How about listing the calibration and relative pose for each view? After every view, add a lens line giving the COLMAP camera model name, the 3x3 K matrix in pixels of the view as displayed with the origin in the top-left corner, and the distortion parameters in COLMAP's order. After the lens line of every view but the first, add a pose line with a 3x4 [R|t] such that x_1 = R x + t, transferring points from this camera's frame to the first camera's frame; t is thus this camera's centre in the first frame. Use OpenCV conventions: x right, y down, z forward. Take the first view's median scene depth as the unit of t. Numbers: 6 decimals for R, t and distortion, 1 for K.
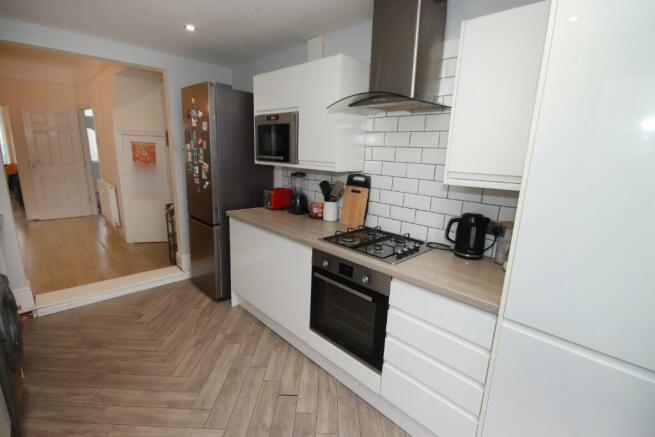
lens RADIAL K [[304.9, 0, 327.5], [0, 304.9, 218.5], [0, 0, 1]] dist [0.000972, -0.000516]
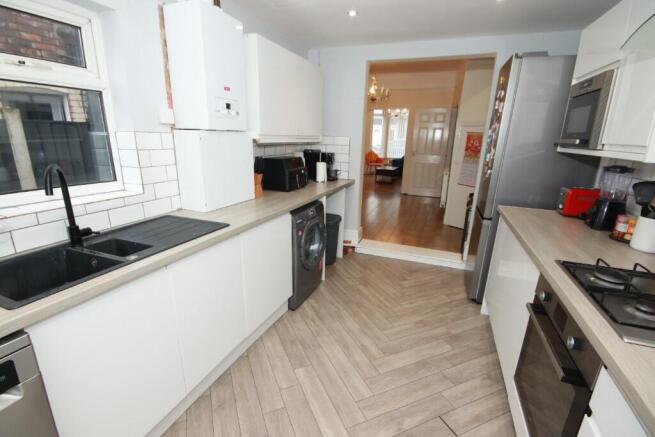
lens RADIAL K [[304.9, 0, 327.5], [0, 304.9, 218.5], [0, 0, 1]] dist [0.000972, -0.000516]
pose [[0.413460, 0.214347, -0.884933, 0.270309], [-0.209222, 0.968255, 0.136776, -0.005108], [0.886158, 0.128596, 0.445181, 0.215377]]
